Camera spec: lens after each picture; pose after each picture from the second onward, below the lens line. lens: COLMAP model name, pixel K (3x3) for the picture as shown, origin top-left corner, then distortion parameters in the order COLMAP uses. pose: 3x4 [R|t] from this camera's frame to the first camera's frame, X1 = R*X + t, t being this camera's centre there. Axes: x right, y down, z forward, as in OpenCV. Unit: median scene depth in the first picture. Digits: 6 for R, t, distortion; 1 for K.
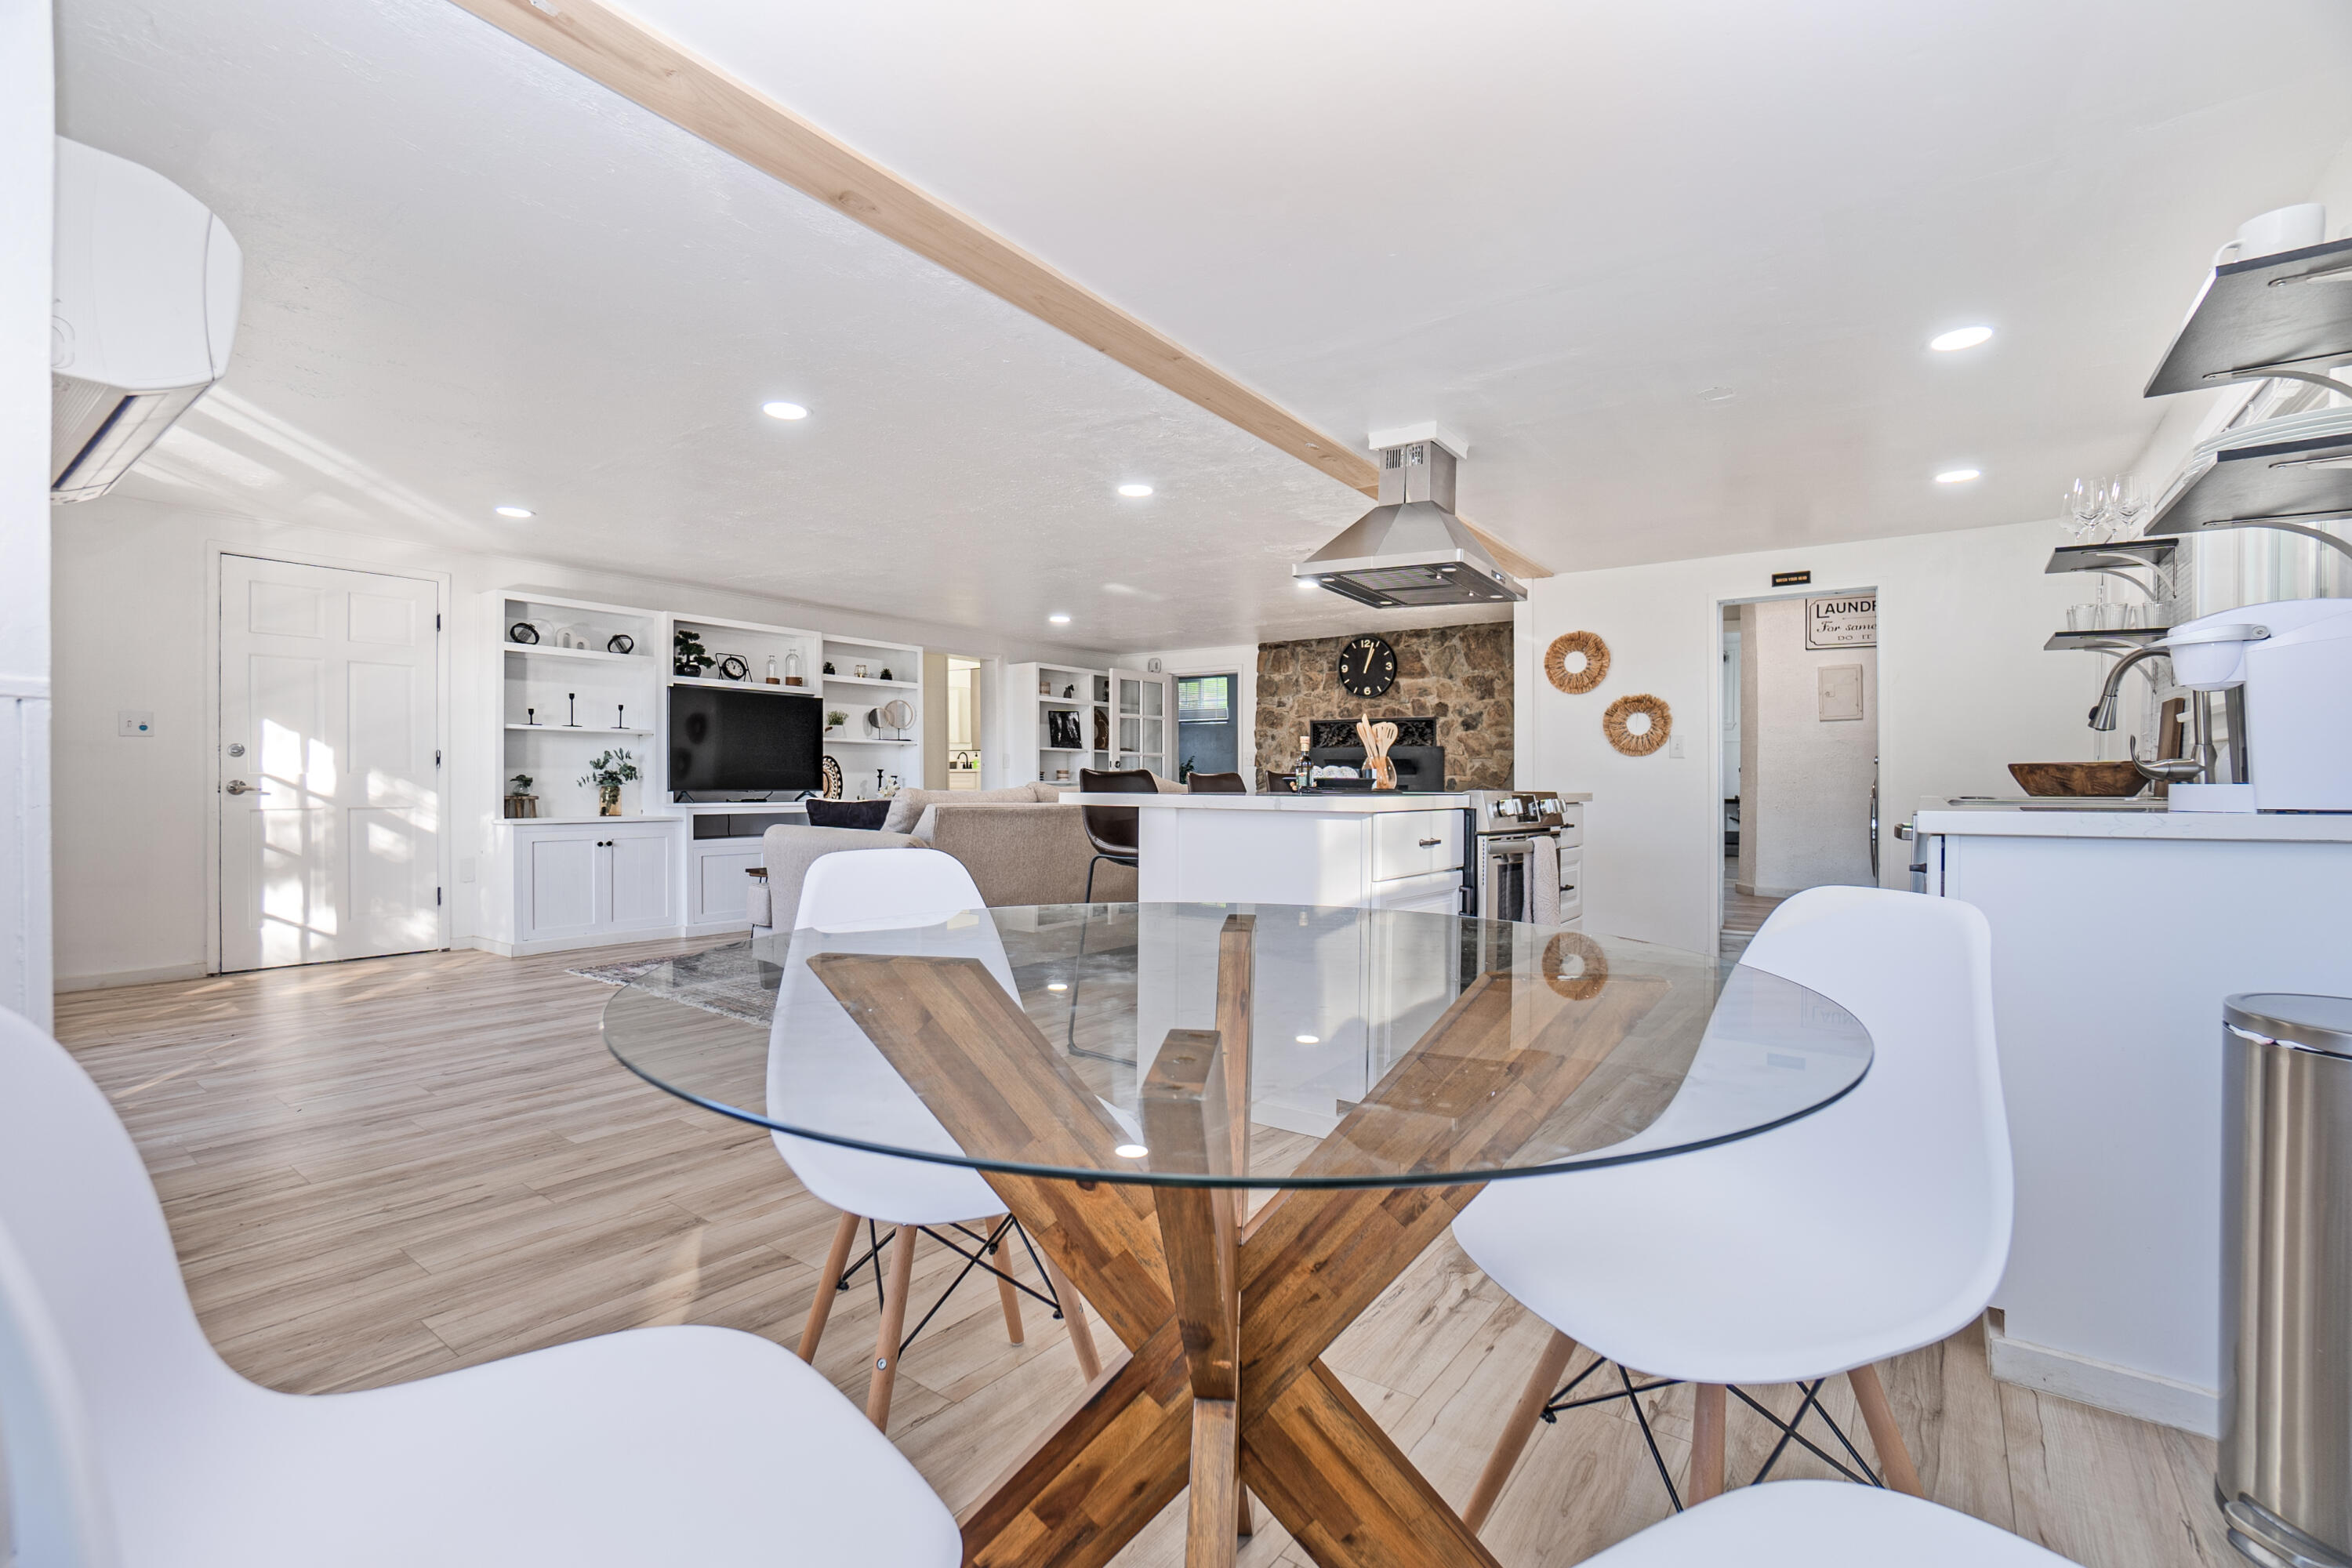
lens RADIAL K [[1046.0, 0, 1155.1], [0, 1046.0, 772.3], [0, 0, 1]] dist [-0.064848, 0.023367]
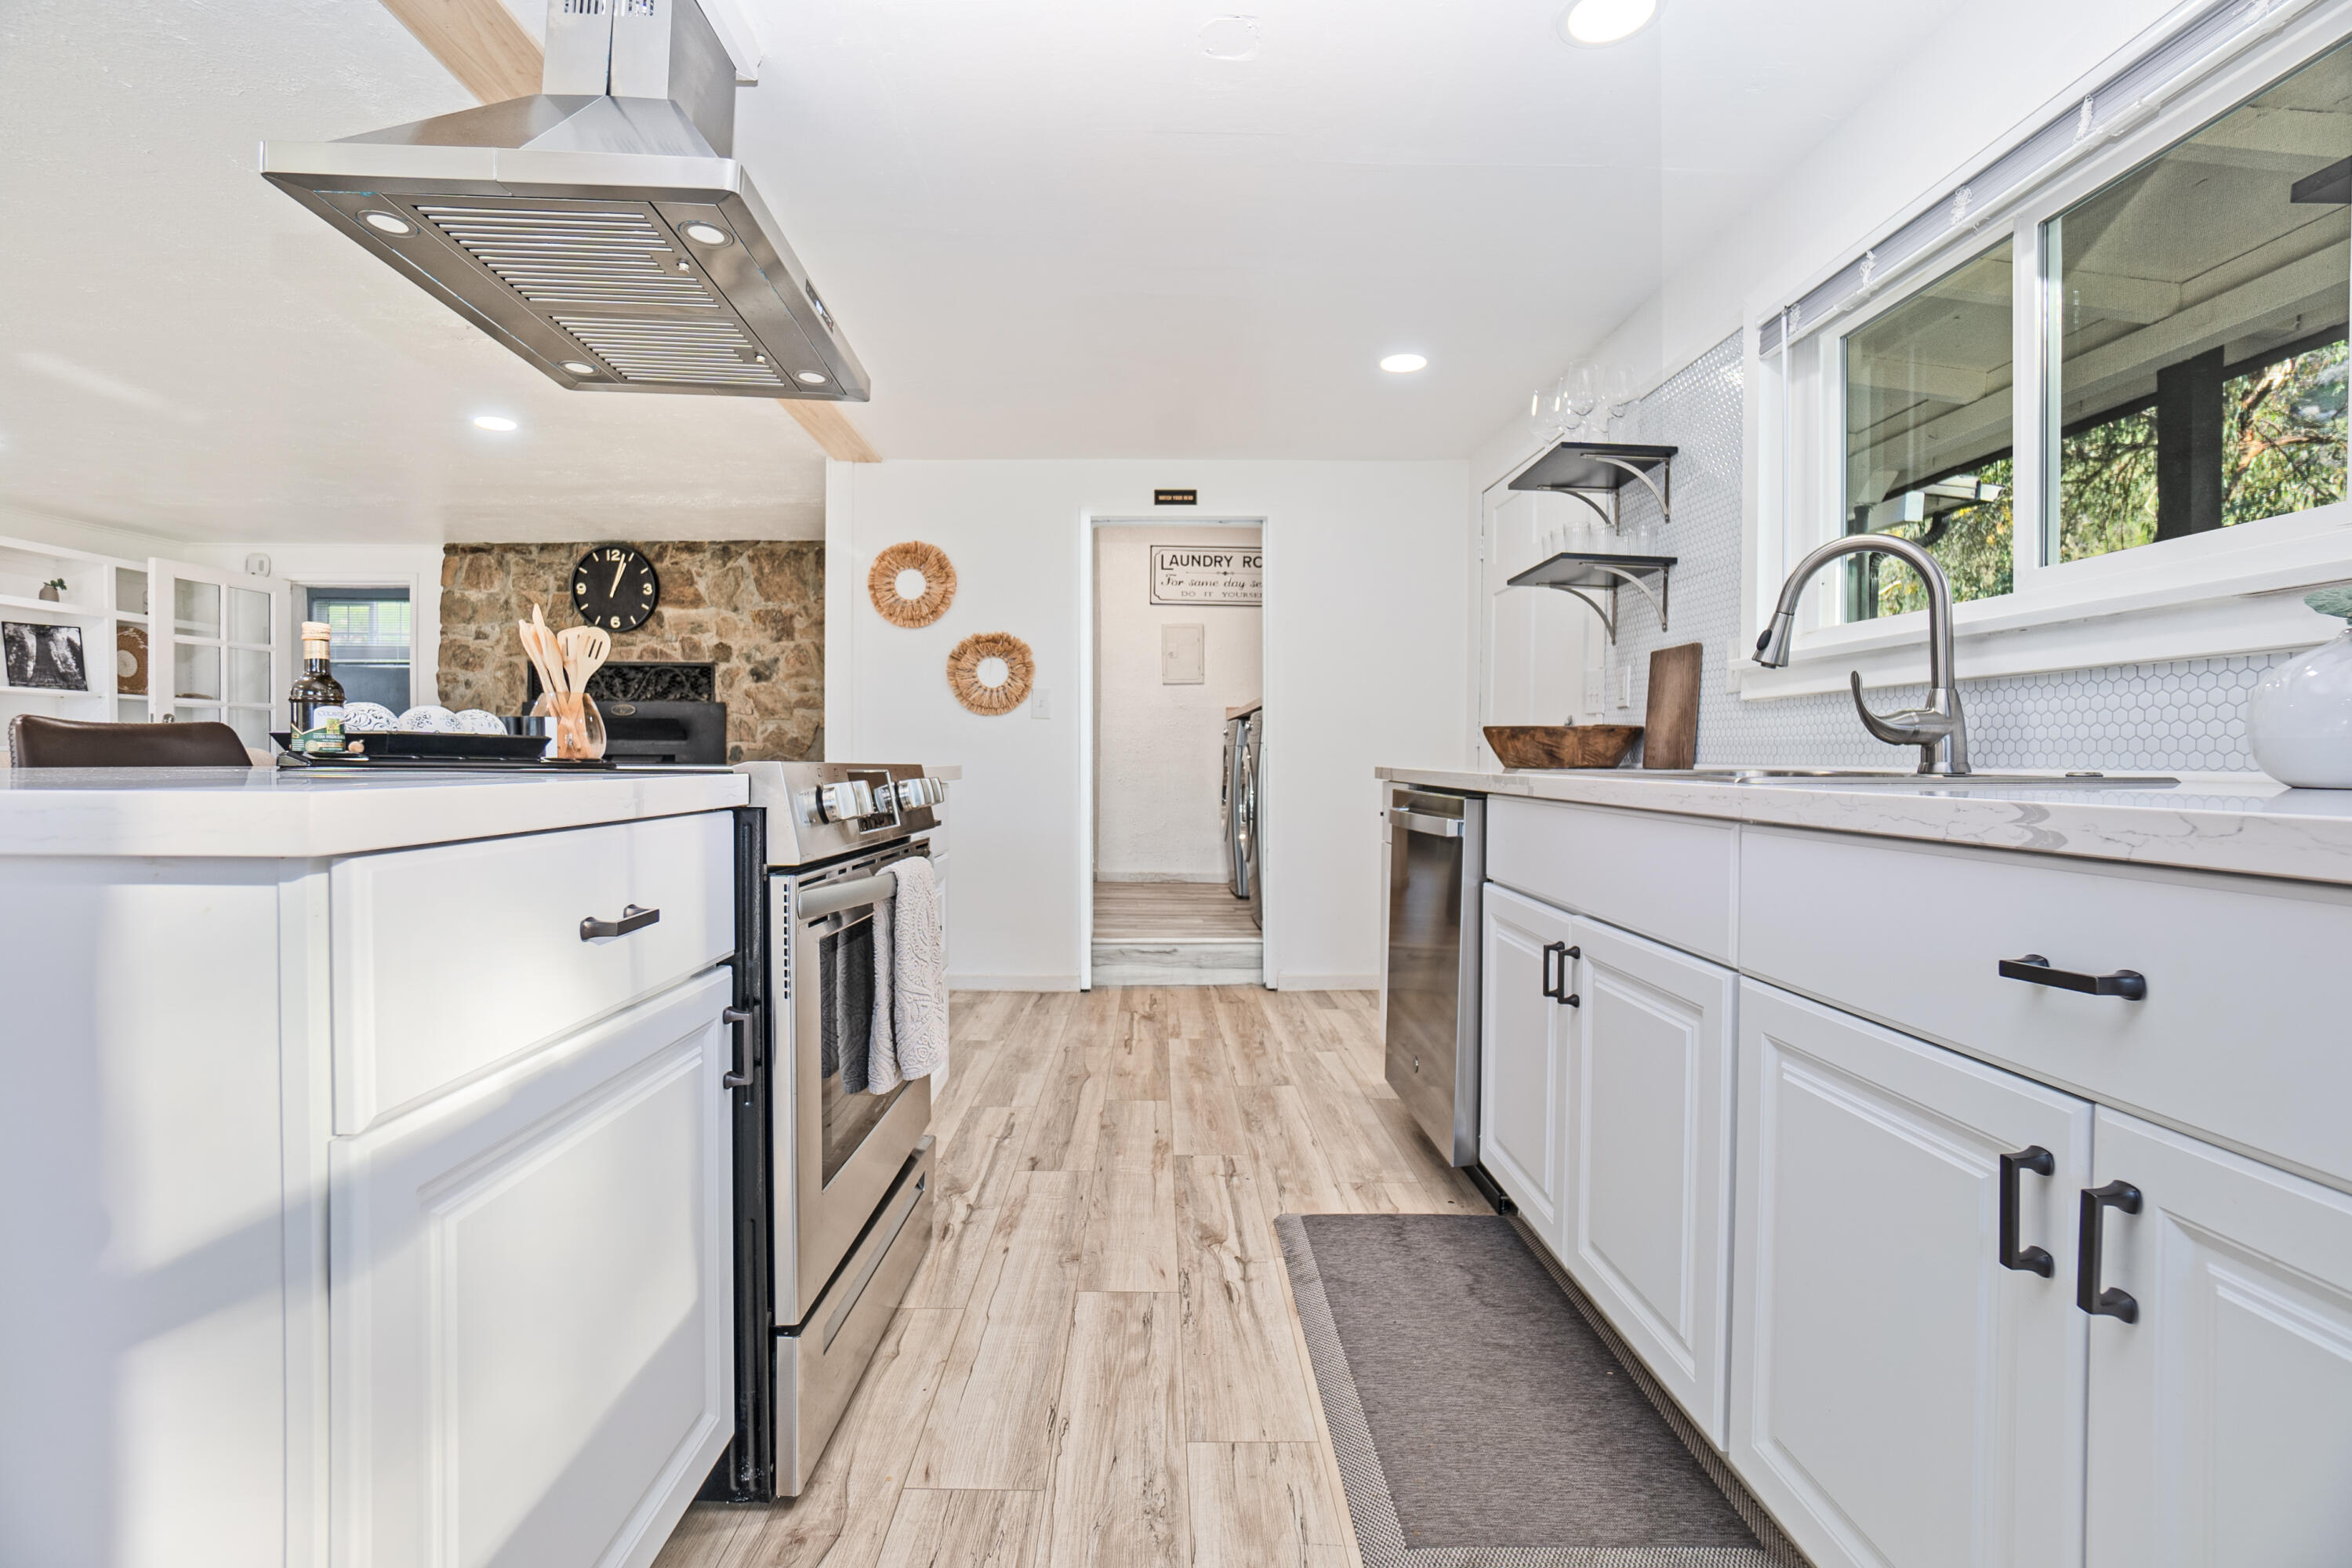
lens RADIAL K [[1046.0, 0, 1155.1], [0, 1046.0, 772.3], [0, 0, 1]] dist [-0.064848, 0.023367]
pose [[0.793458, -0.008057, 0.608572, 0.080646], [-0.008732, 0.999659, 0.024619, 0.004472], [-0.608563, -0.024848, 0.793117, 0.258308]]
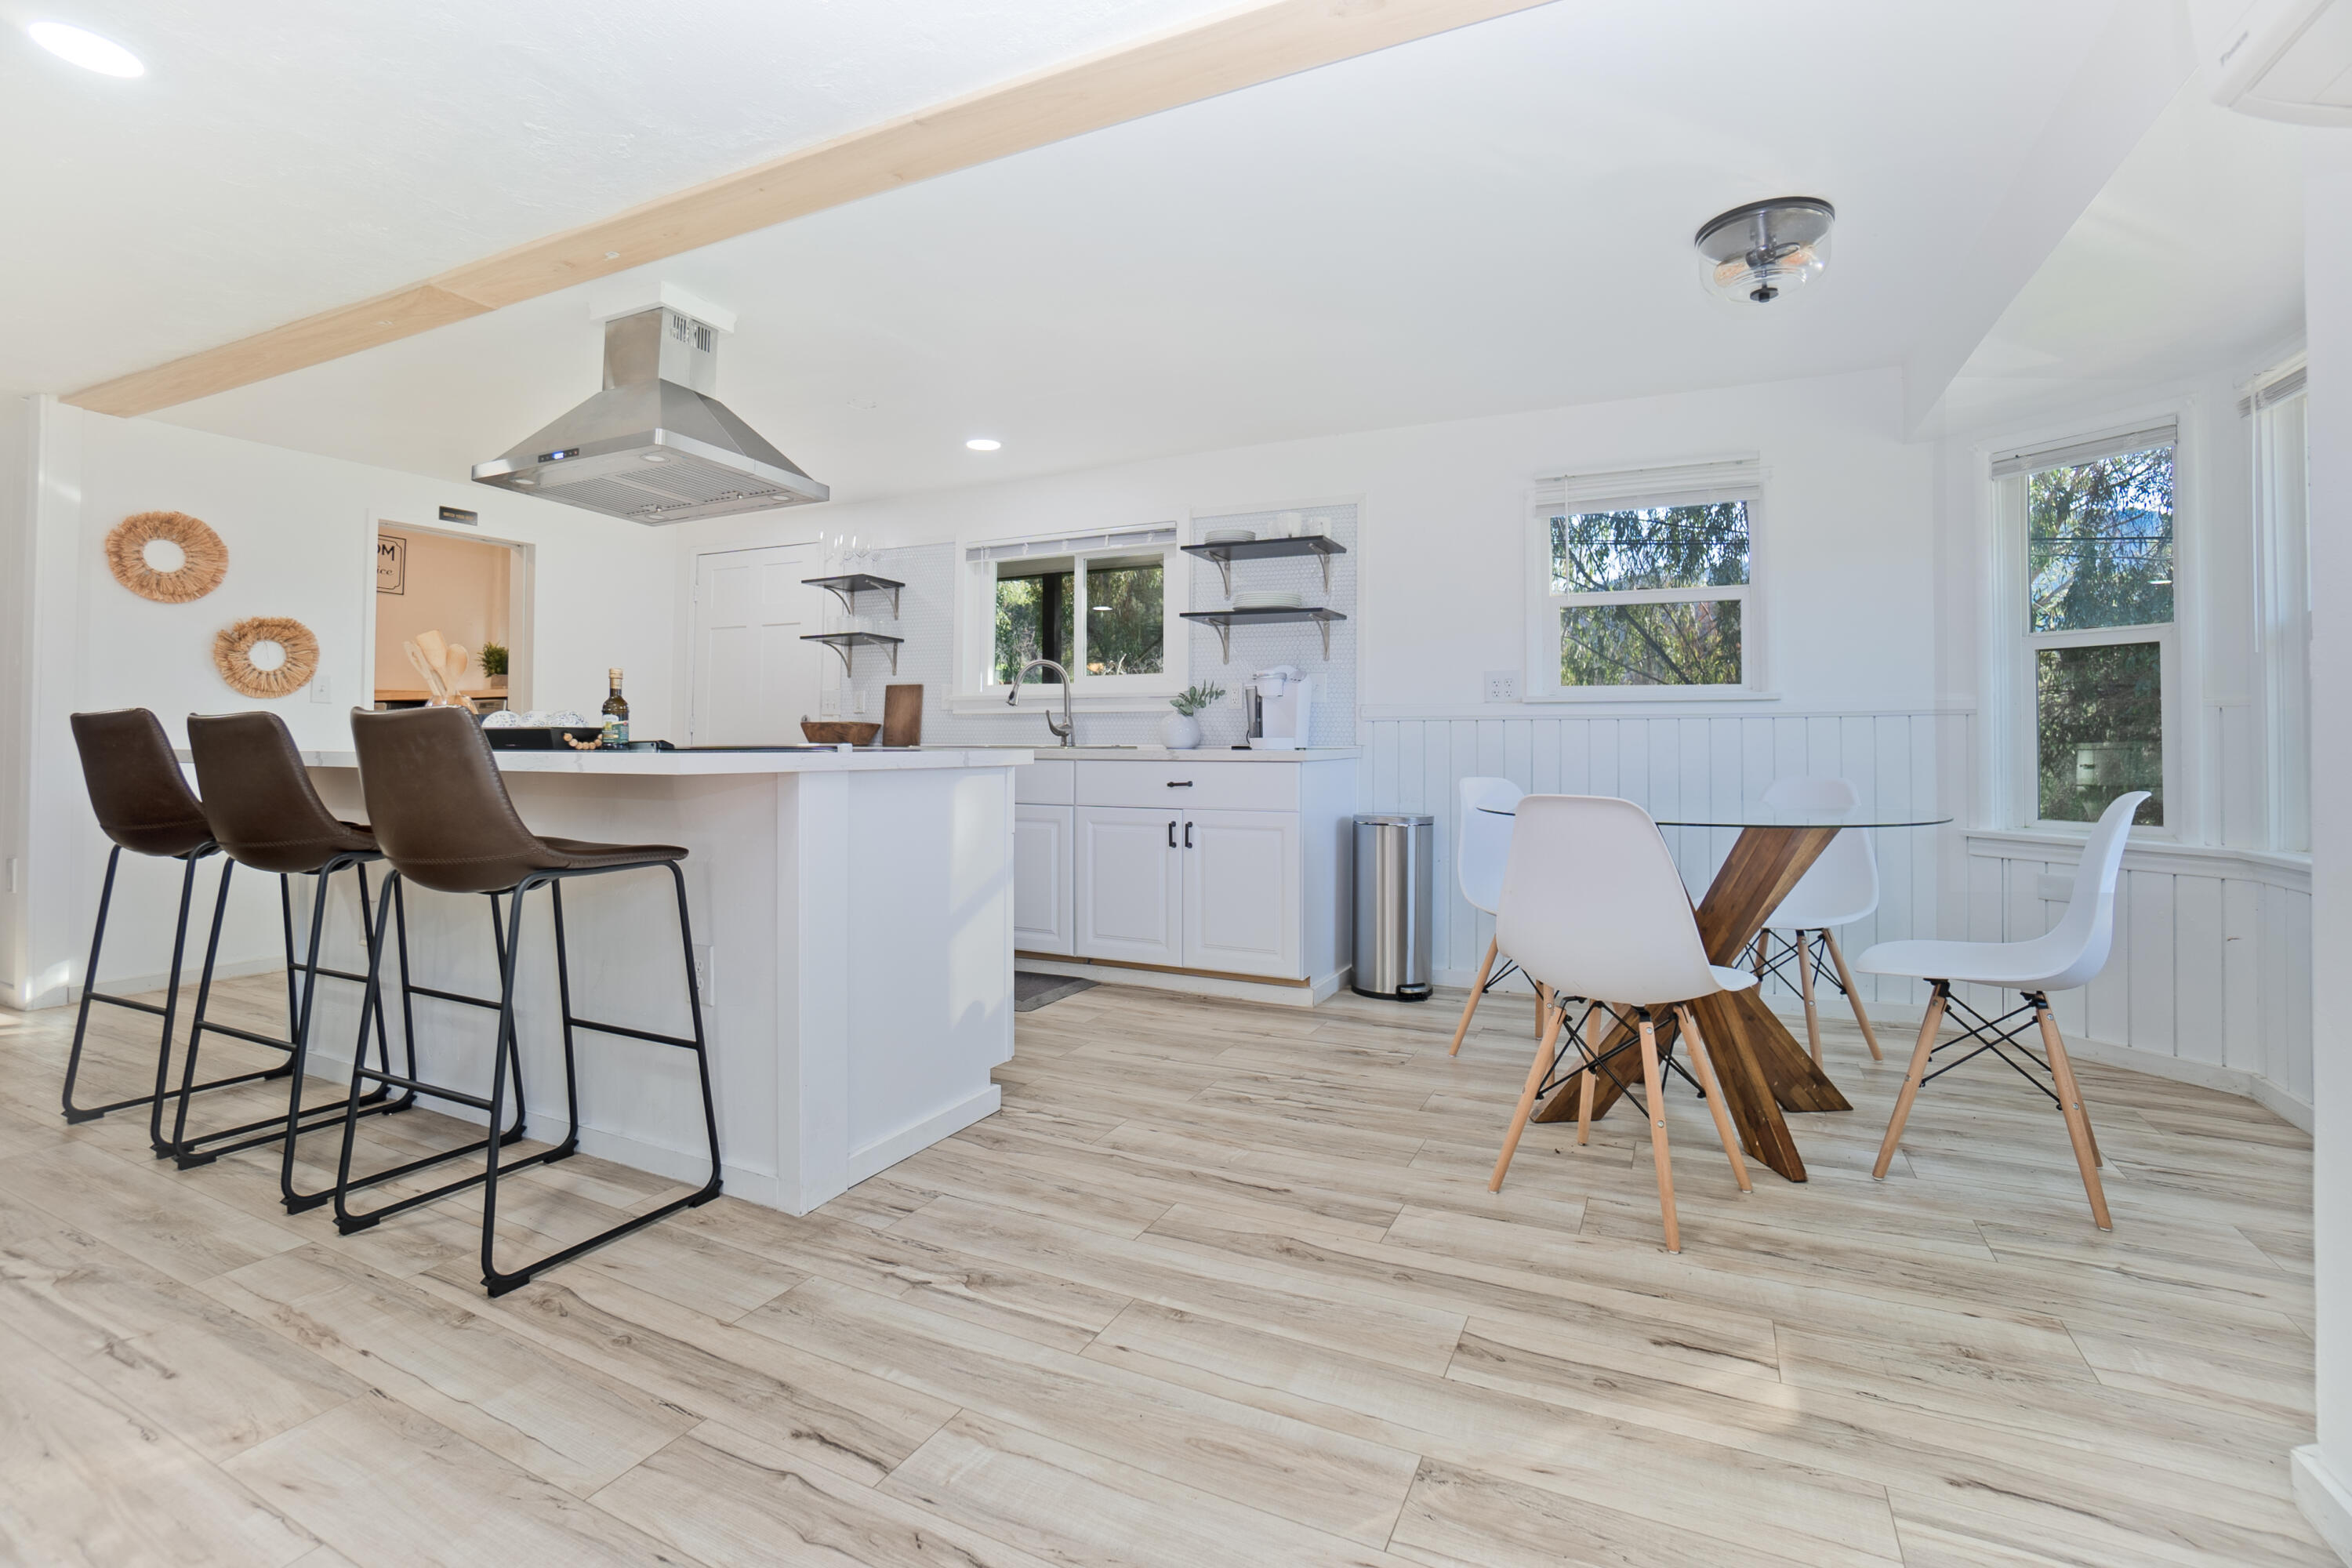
lens RADIAL K [[1053.4, 0, 1184.7], [0, 1053.4, 722.5], [0, 0, 1]] dist [-0.029019, 0.000289]
pose [[-0.194019, 0.014722, 0.980887, -0.309200], [-0.013167, 0.999758, -0.017610, 0.004914], [-0.980909, -0.016332, -0.193779, 0.384491]]
